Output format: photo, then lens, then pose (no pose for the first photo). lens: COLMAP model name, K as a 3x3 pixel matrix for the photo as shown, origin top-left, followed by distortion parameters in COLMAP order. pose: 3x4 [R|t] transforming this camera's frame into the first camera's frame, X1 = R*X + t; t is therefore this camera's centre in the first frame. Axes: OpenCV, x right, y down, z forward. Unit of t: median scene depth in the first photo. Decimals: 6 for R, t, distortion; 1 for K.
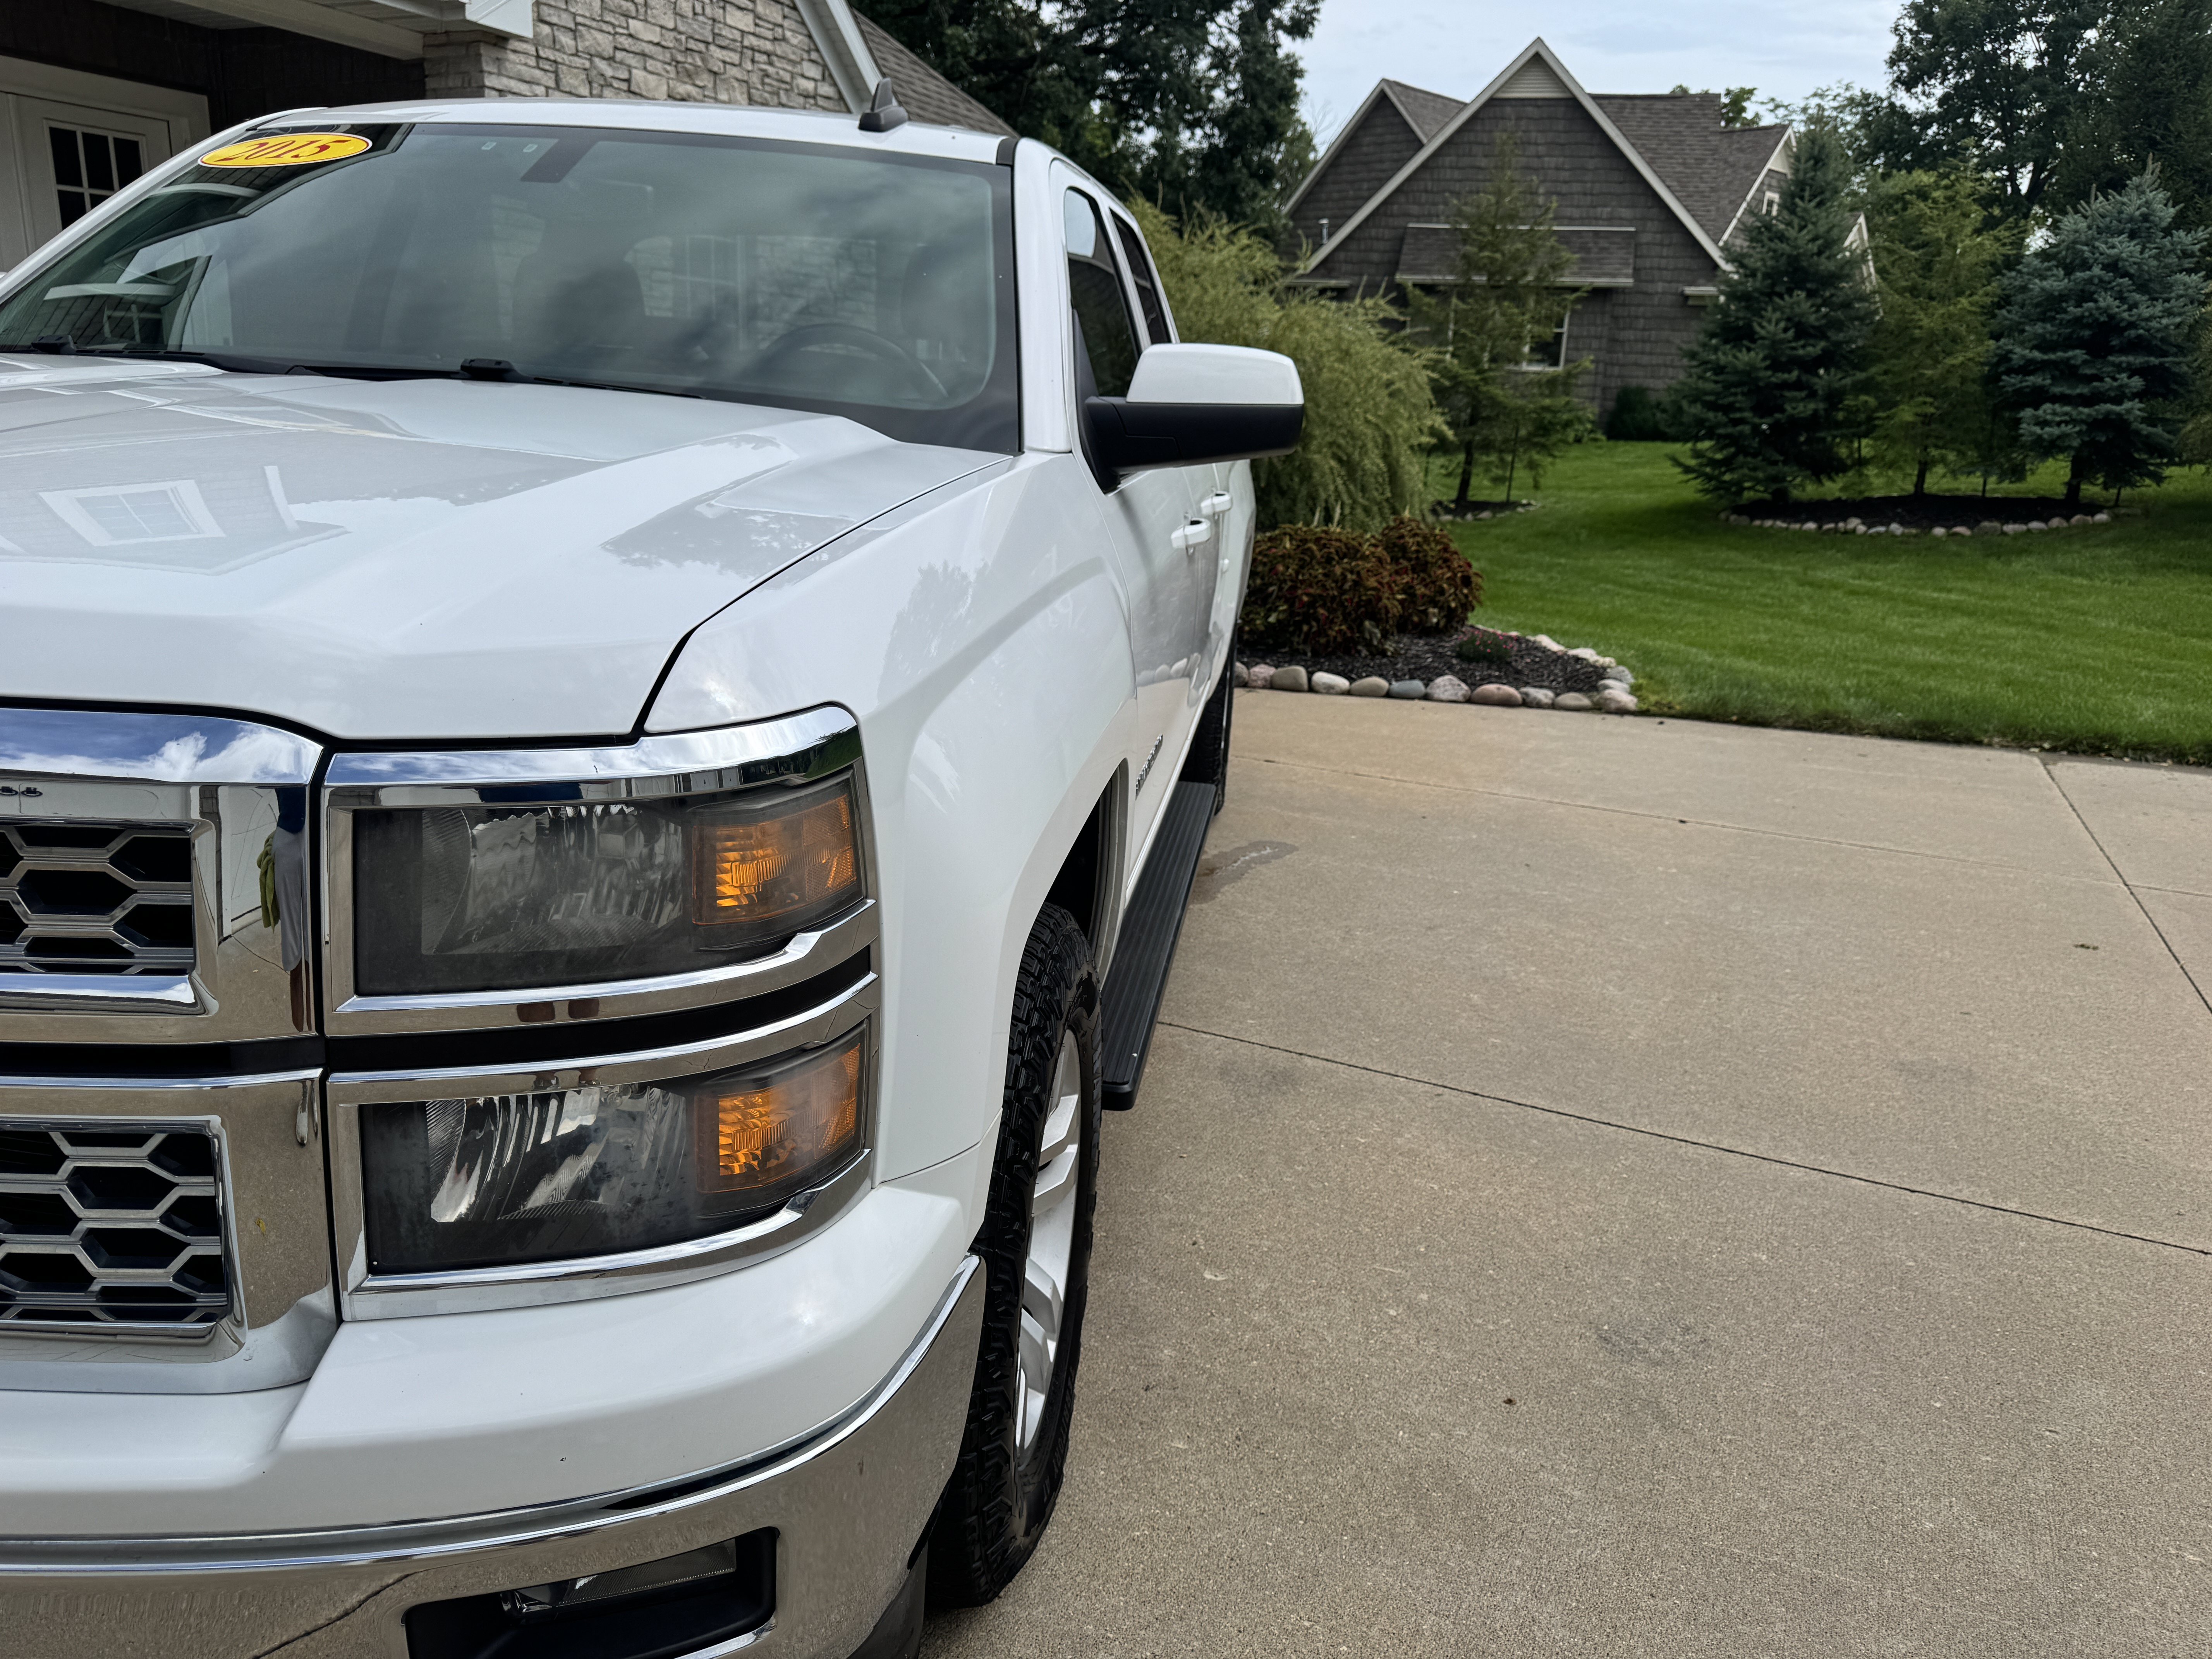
lens RADIAL K [[1587.5, 0, 1106.8], [0, 1587.5, 818.6], [0, 0, 1]] dist [0.024999, -0.023511]
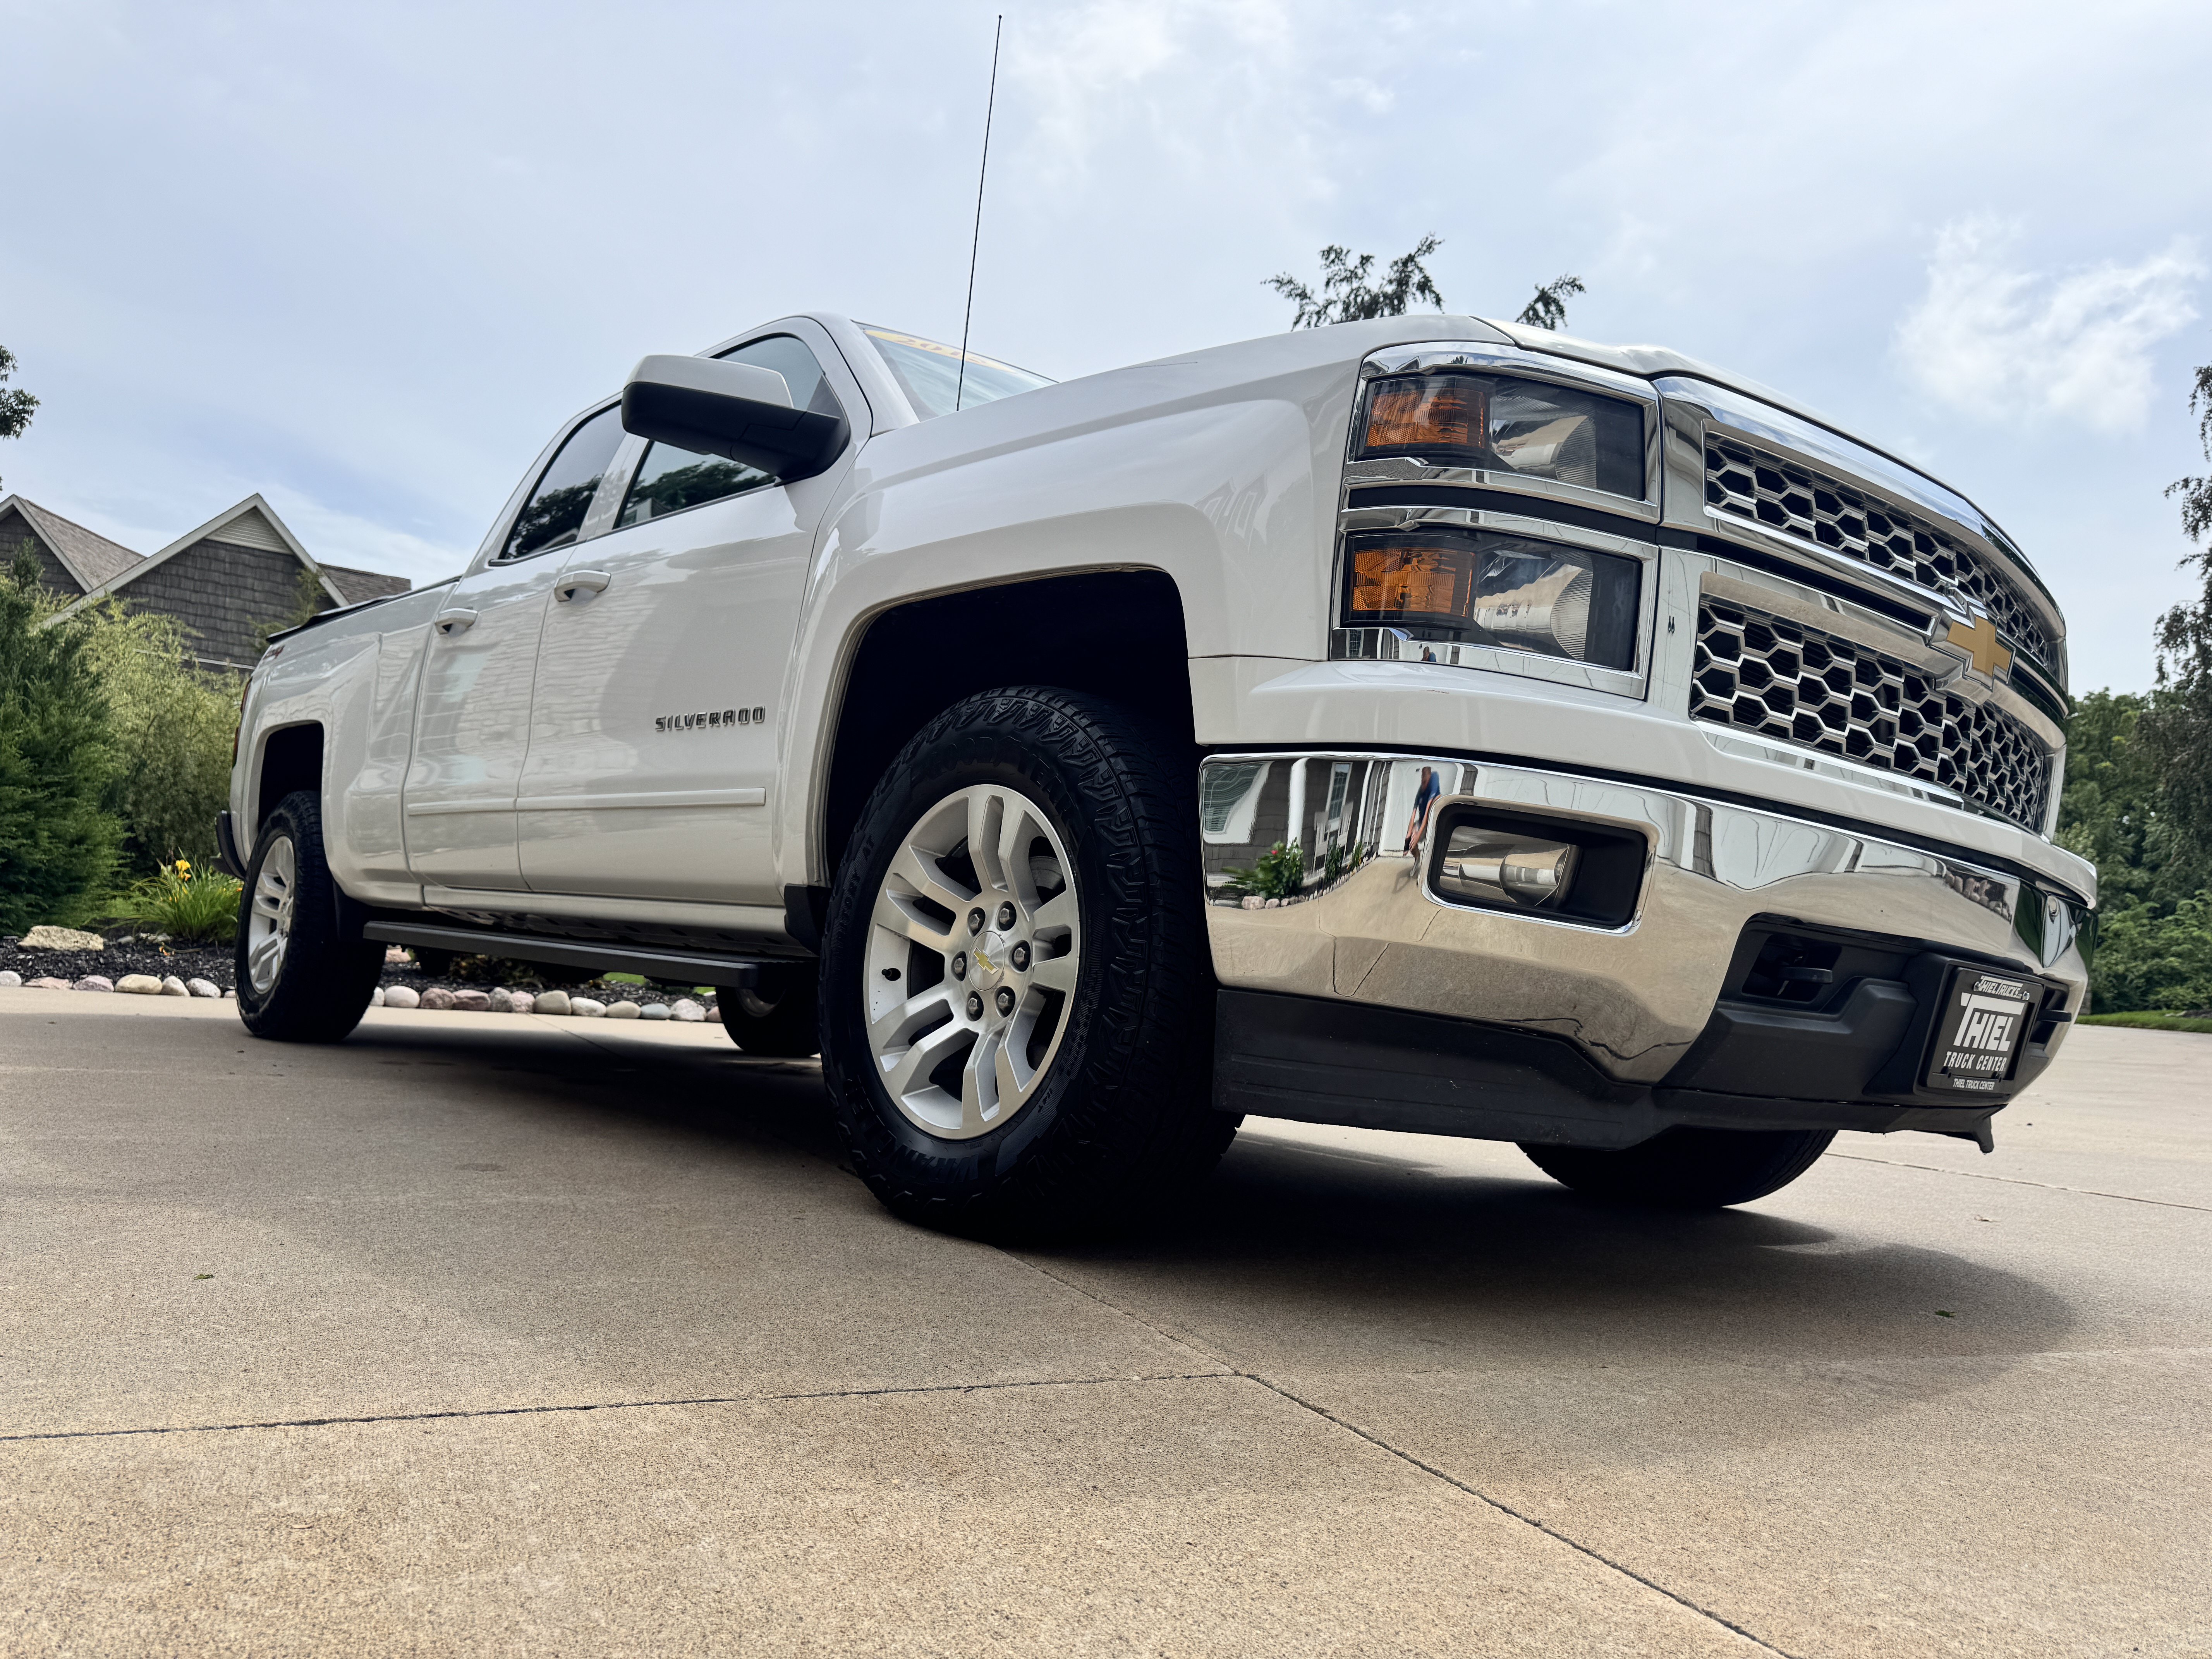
lens RADIAL K [[1587.5, 0, 1089.8], [0, 1587.5, 813.3], [0, 0, 1]] dist [0.024999, -0.023511]
pose [[0.655790, 0.080557, 0.750633, -1.345159], [0.146734, 0.961728, -0.231405, 0.251191], [-0.740546, 0.261896, 0.618871, 0.212027]]
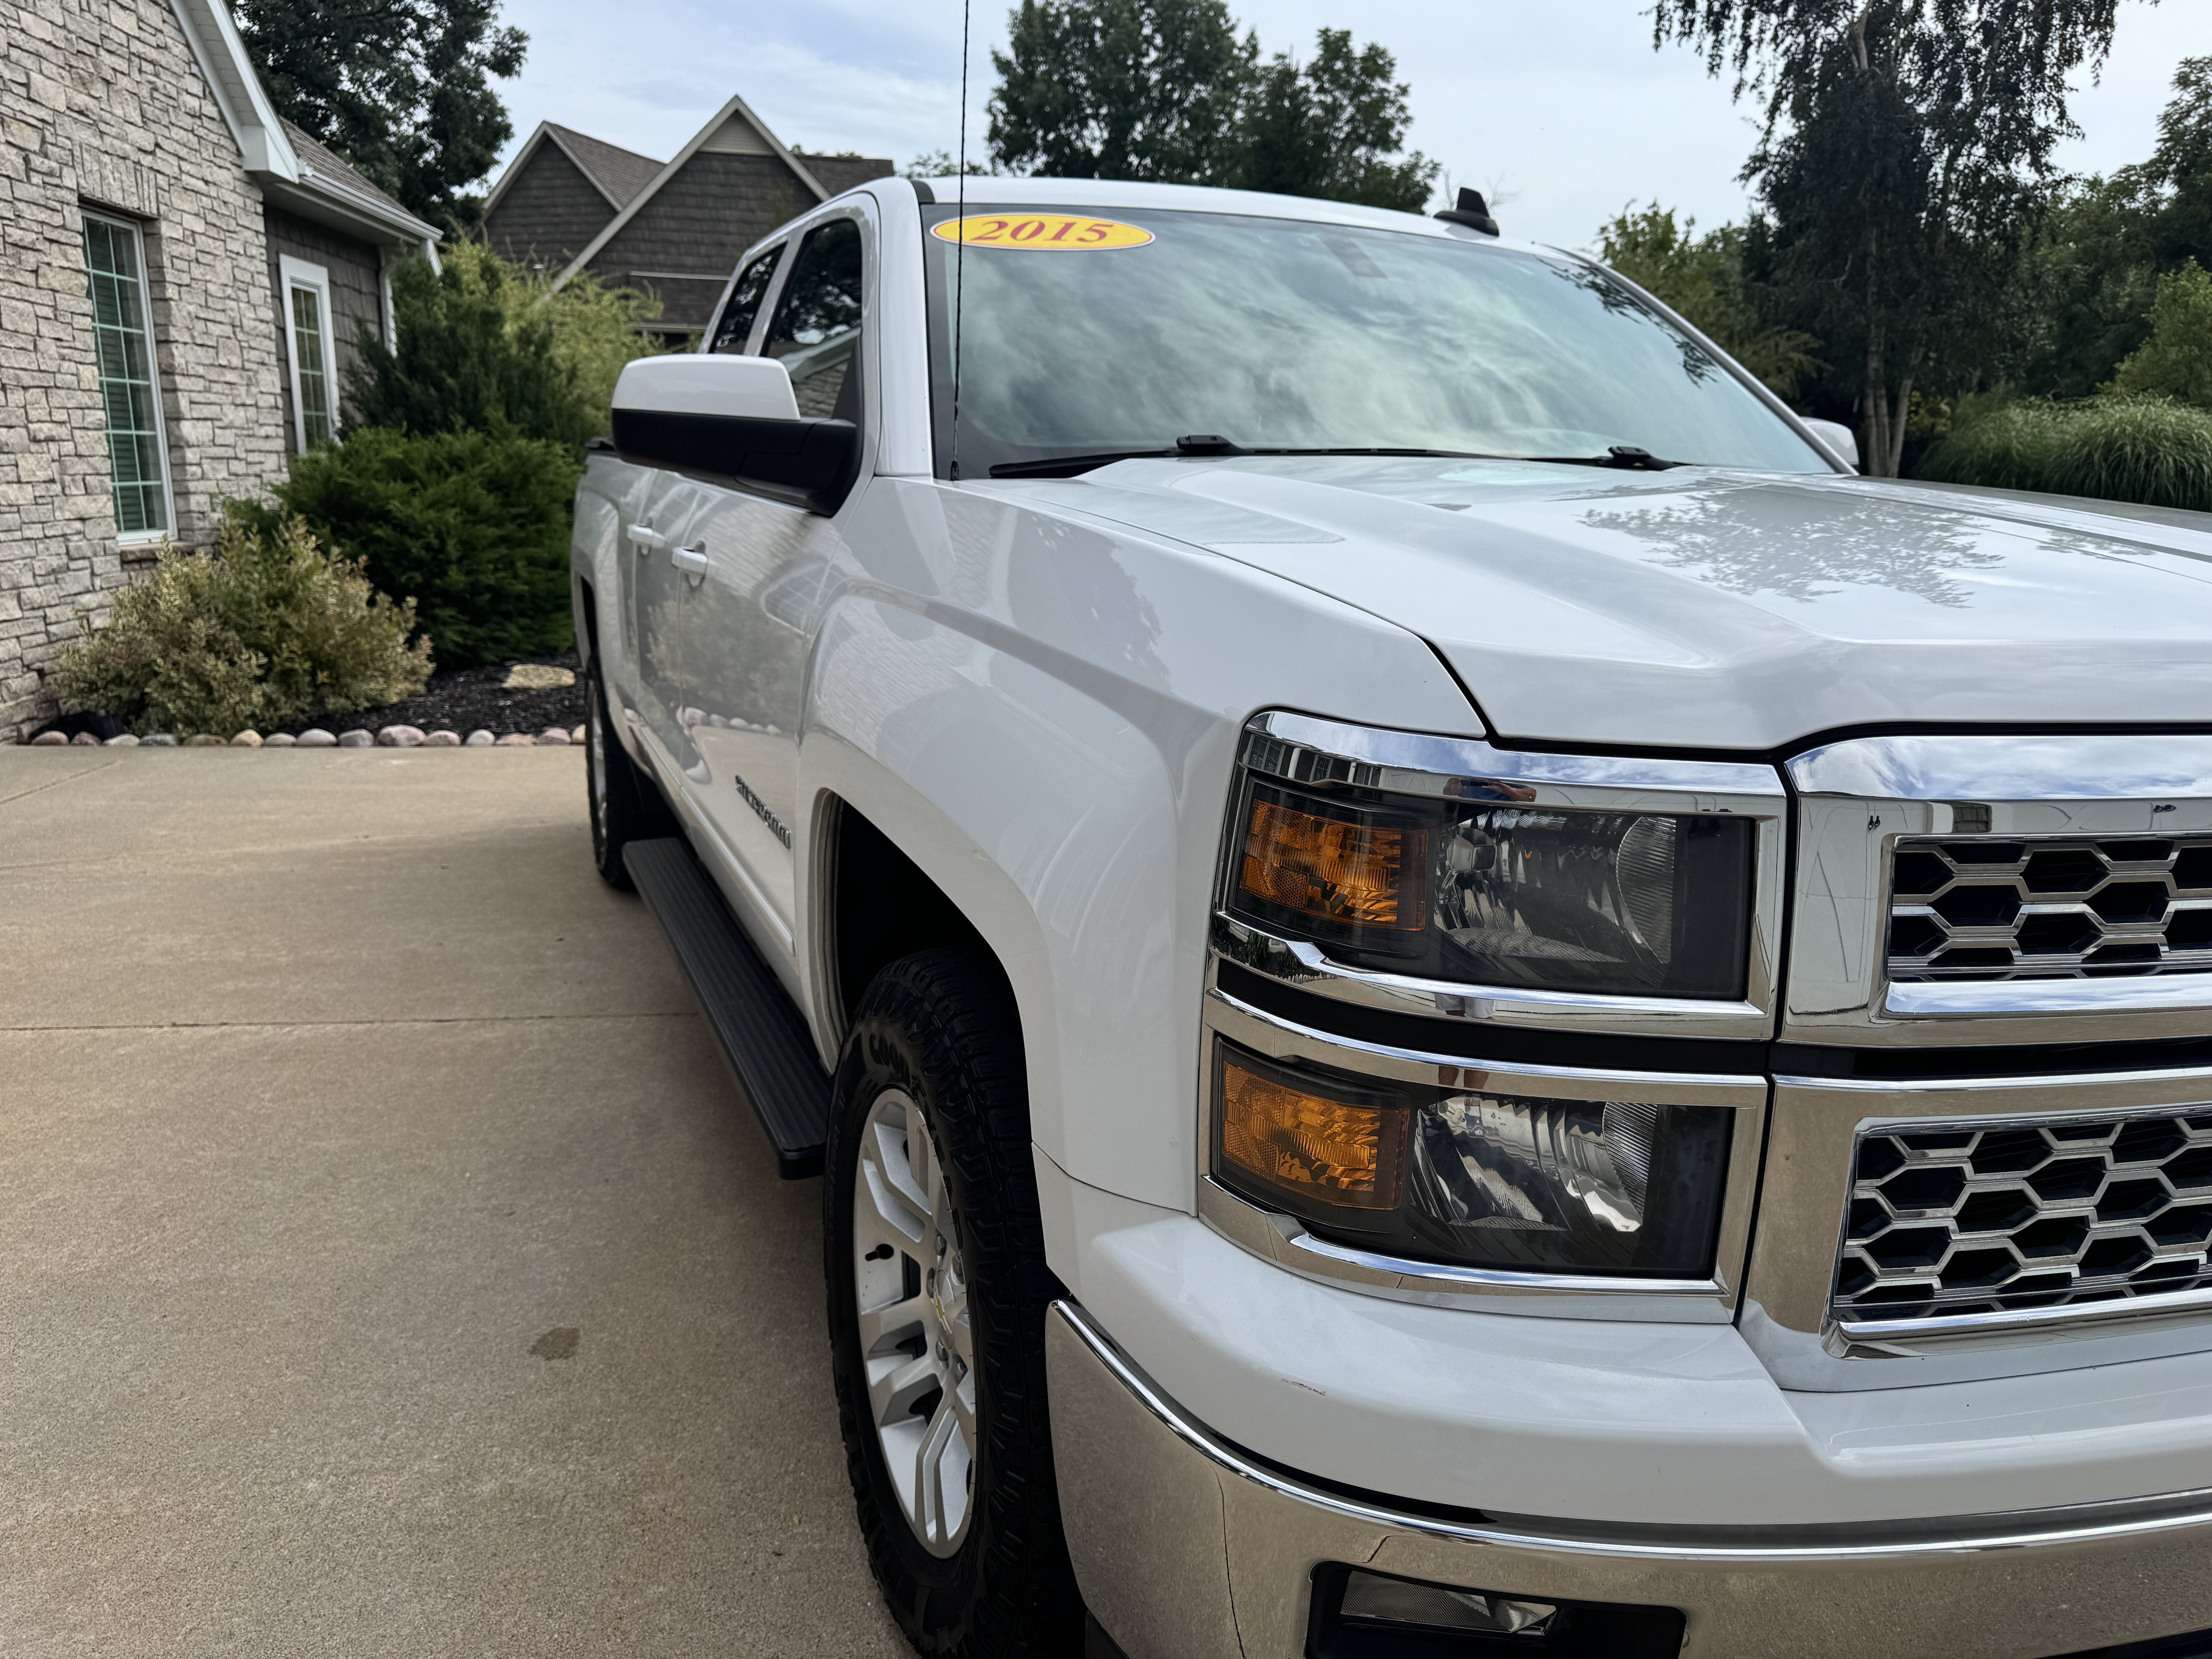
lens RADIAL K [[1587.5, 0, 1095.8], [0, 1587.5, 843.3], [0, 0, 1]] dist [0.024999, -0.023511]
pose [[0.862424, -0.146796, 0.484433, -0.985374], [0.152585, 0.987902, 0.027717, -0.077907], [-0.482641, 0.050014, 0.874389, 0.168155]]
